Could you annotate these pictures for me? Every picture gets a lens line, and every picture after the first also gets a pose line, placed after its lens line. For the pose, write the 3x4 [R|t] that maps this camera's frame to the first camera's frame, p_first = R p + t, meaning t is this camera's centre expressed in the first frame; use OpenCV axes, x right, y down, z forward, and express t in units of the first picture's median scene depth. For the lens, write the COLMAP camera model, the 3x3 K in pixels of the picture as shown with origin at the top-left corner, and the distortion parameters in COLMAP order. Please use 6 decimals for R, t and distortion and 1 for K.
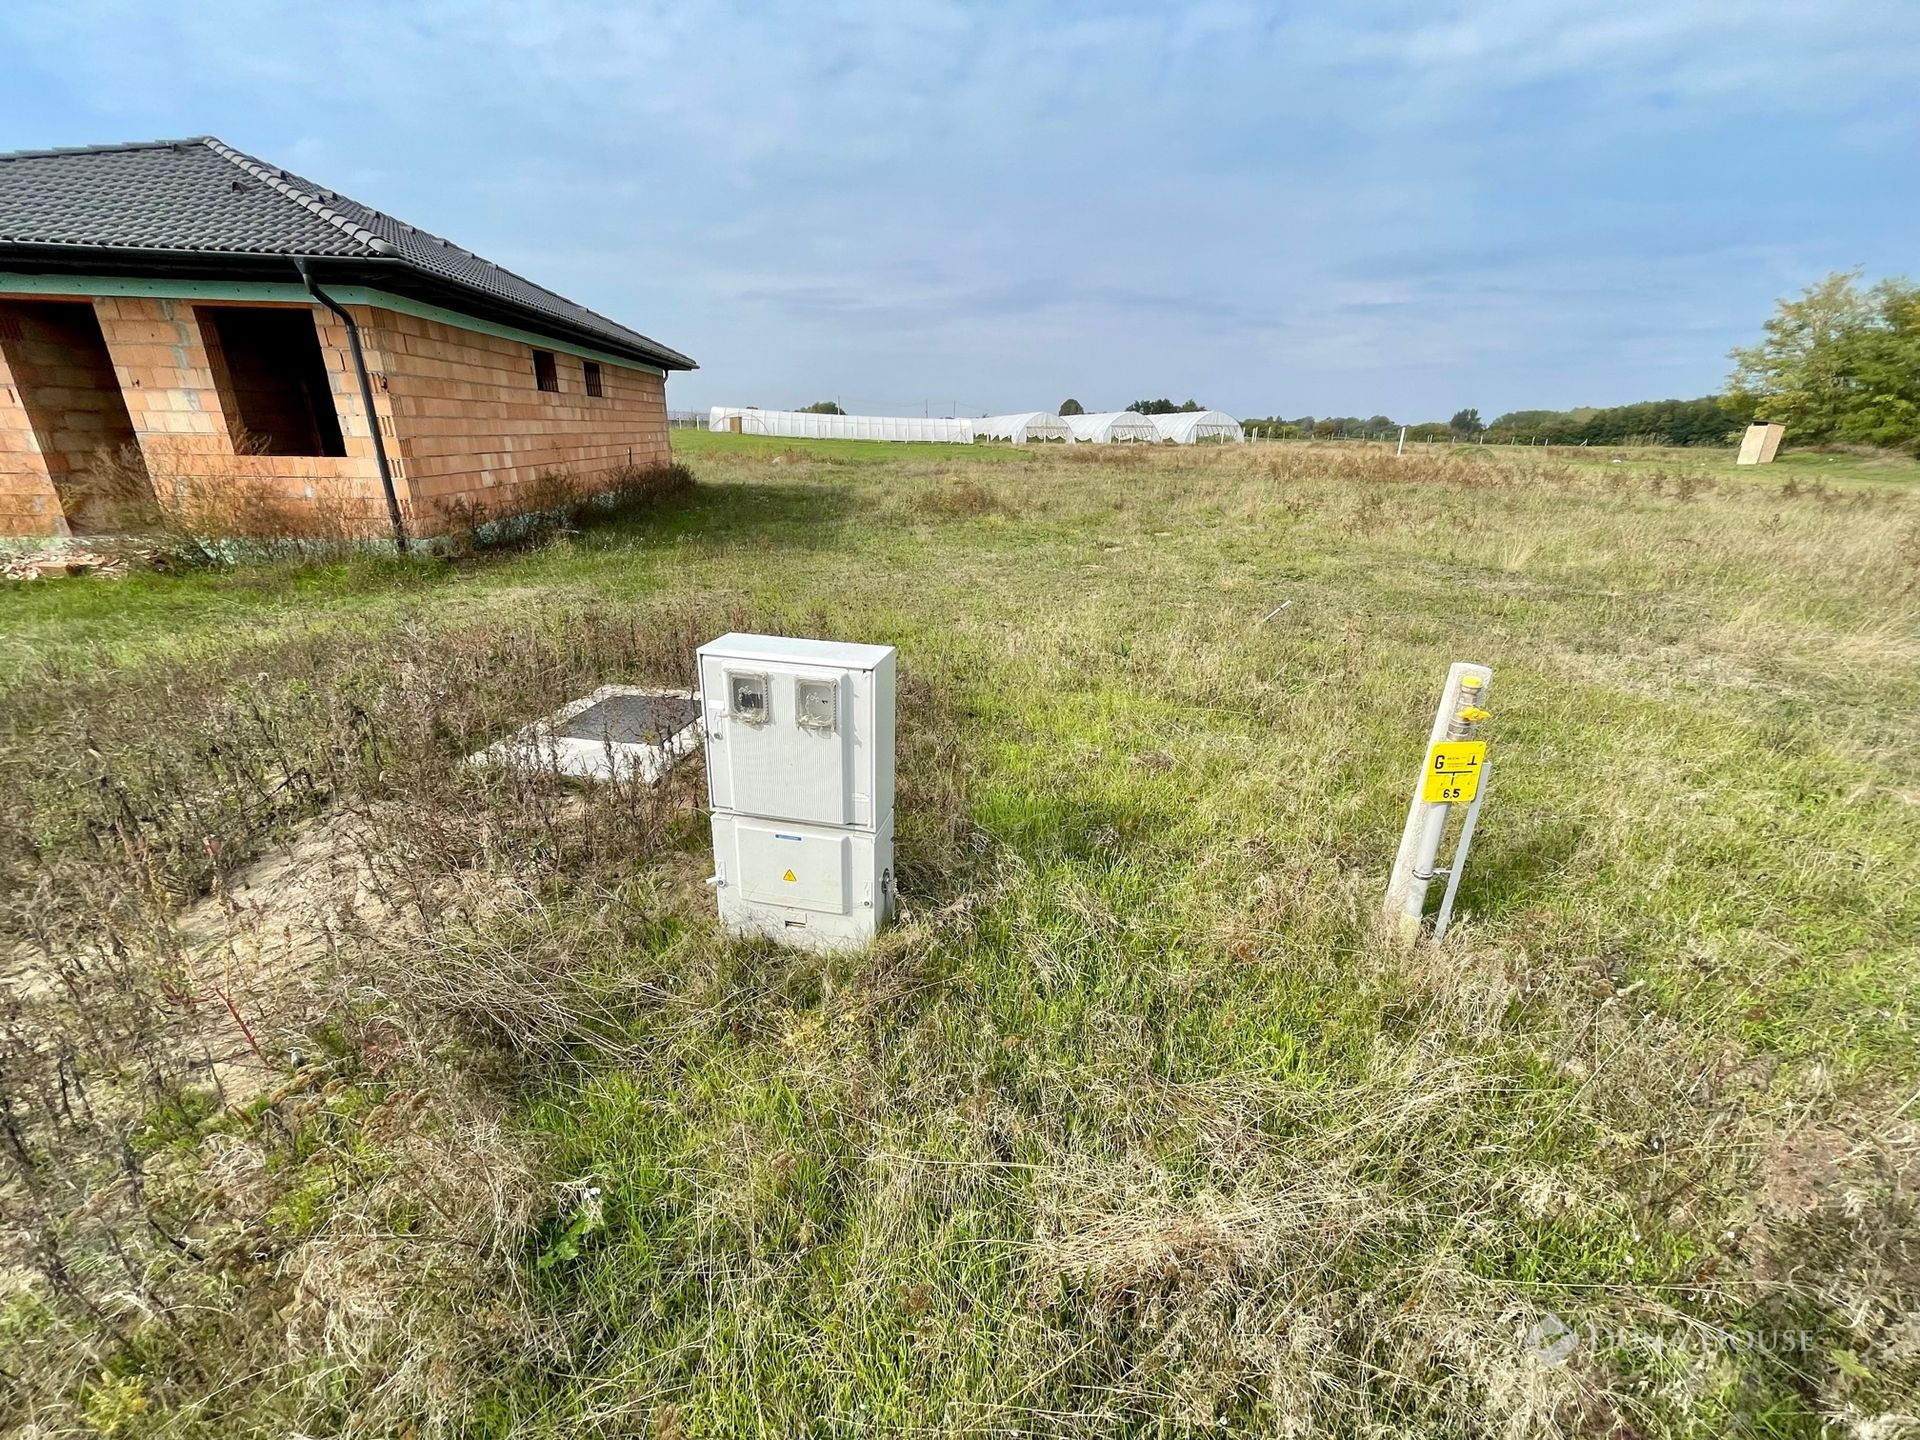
lens RADIAL K [[769.1, 0, 956.6], [0, 769.1, 712.4], [0, 0, 1]] dist [-0.007000, 0.000731]
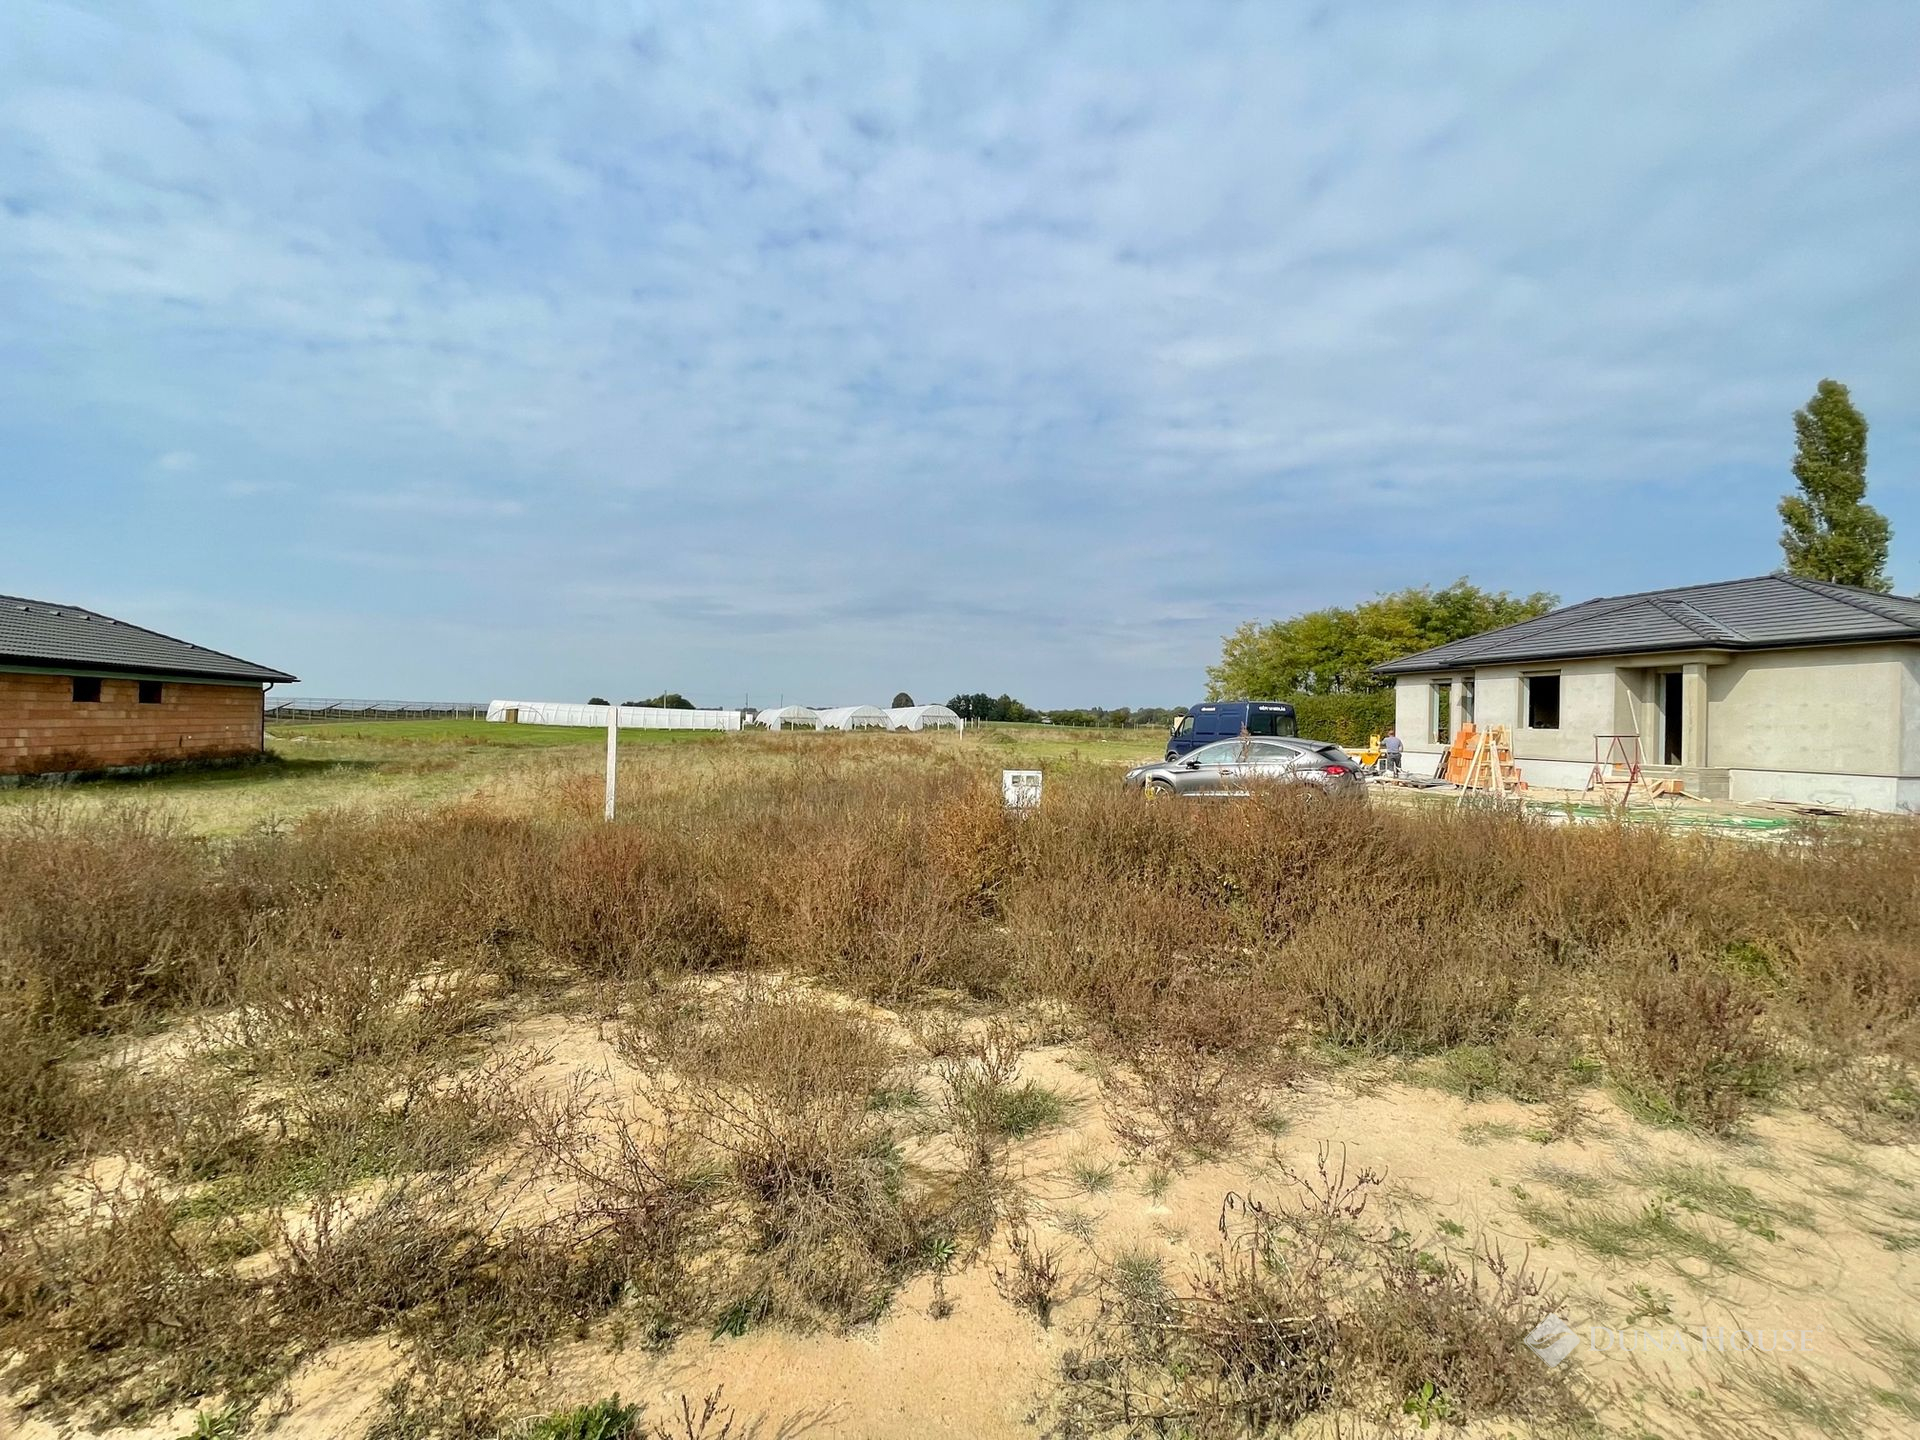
lens RADIAL K [[769.1, 0, 961.8], [0, 769.1, 705.9], [0, 0, 1]] dist [-0.007000, 0.000731]
pose [[0.985528, 0.001303, 0.169507, 1.390317], [0.059841, 0.932914, -0.355092, 0.366221], [-0.158598, 0.360097, 0.919335, -1.042119]]
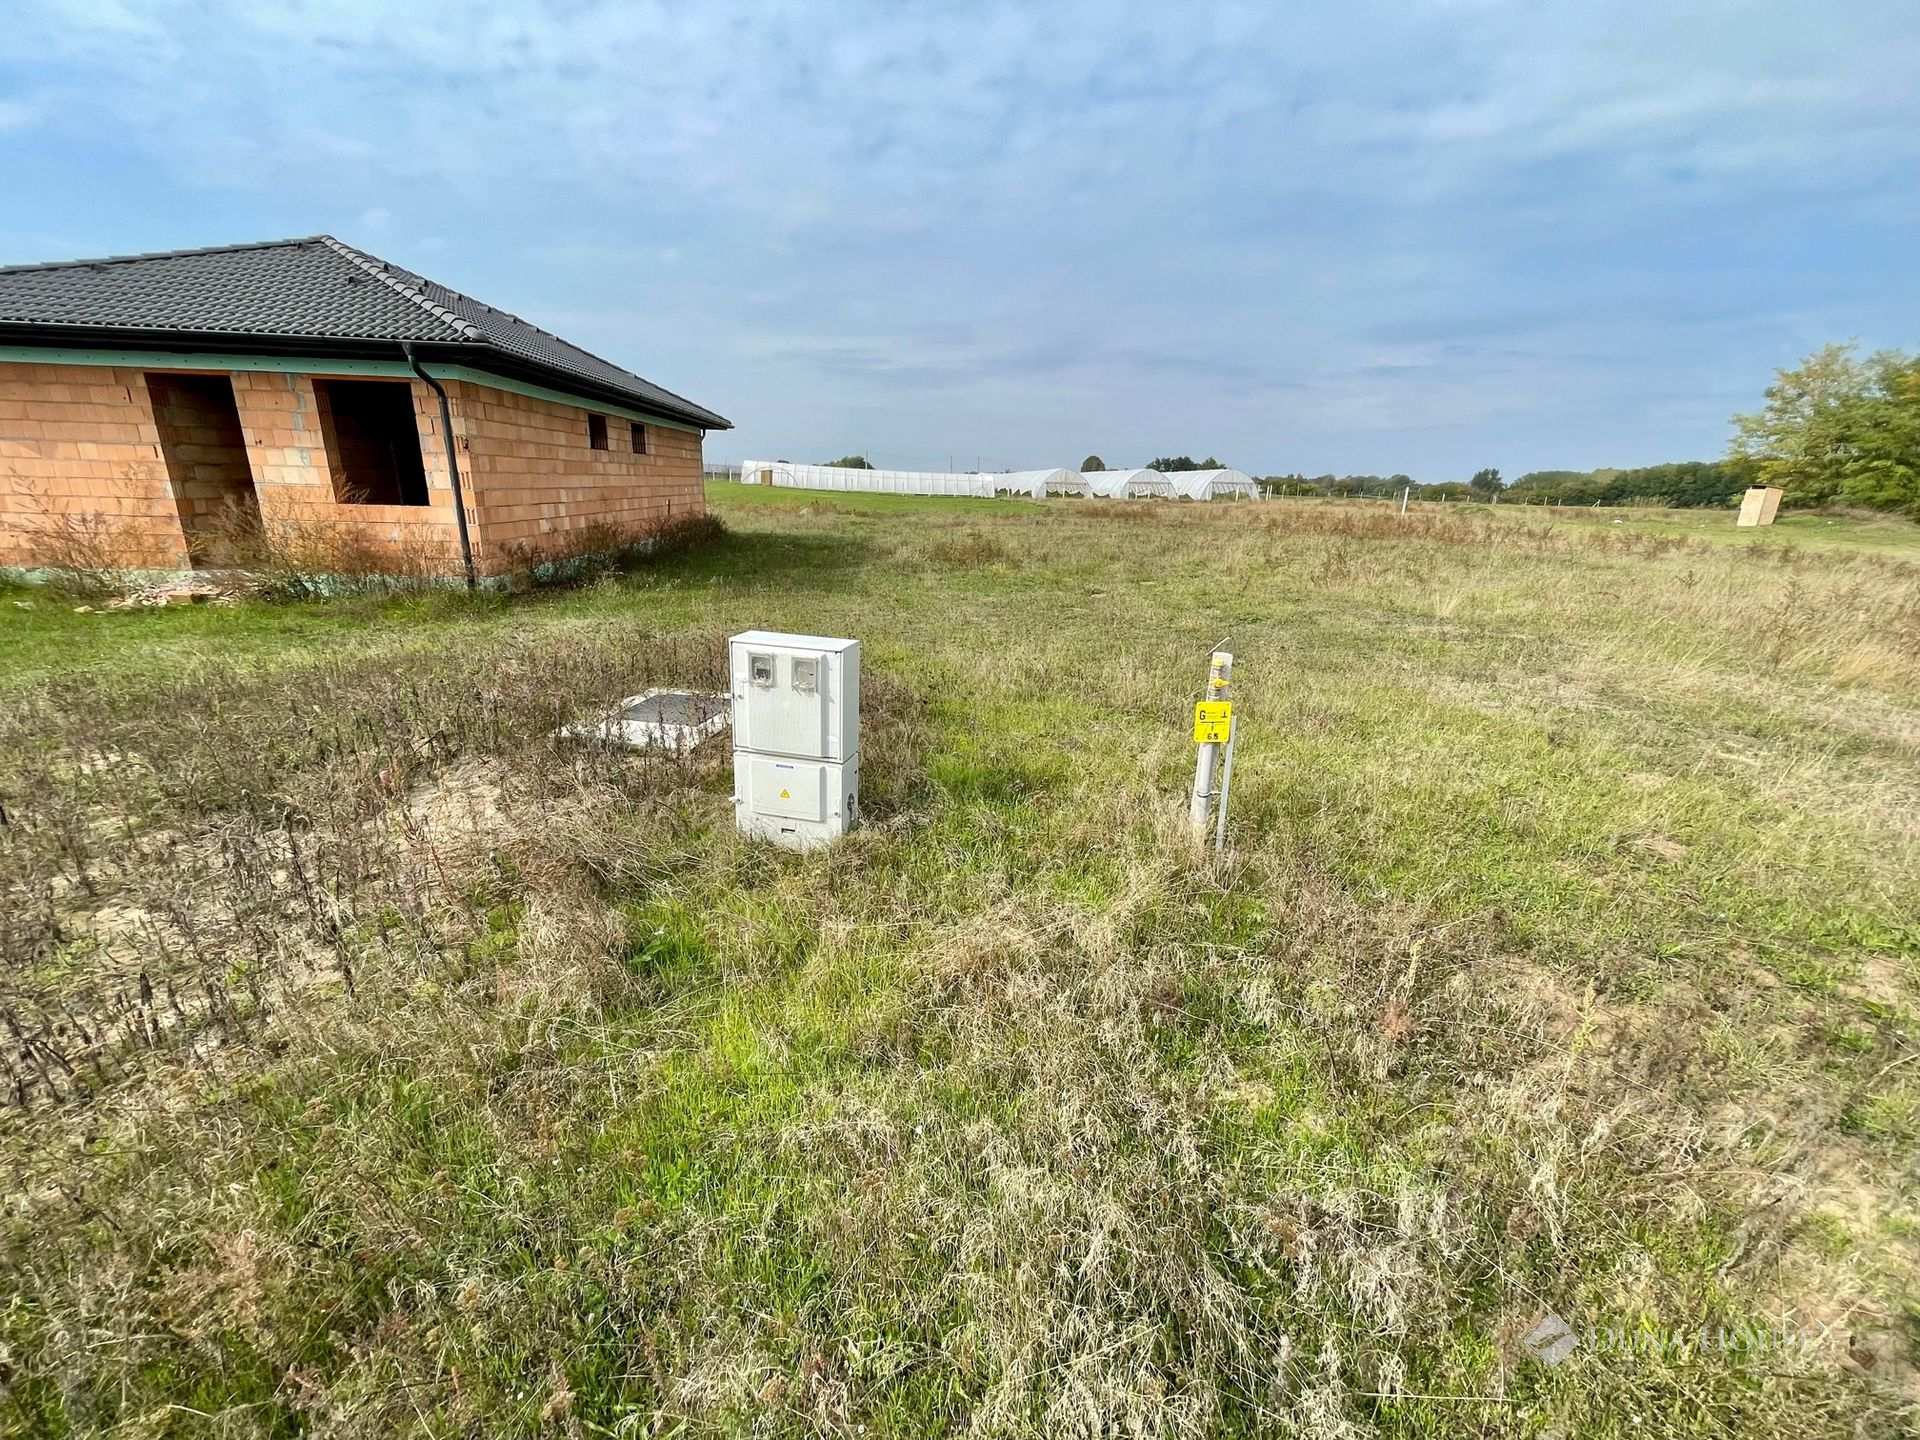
lens RADIAL K [[769.1, 0, 958.3], [0, 769.1, 713.8], [0, 0, 1]] dist [-0.007000, 0.000731]
pose [[0.999515, 0.018066, -0.025365, 0.035092], [-0.019590, 0.997933, -0.061205, 0.033109], [0.024207, 0.061672, 0.997803, -0.111042]]
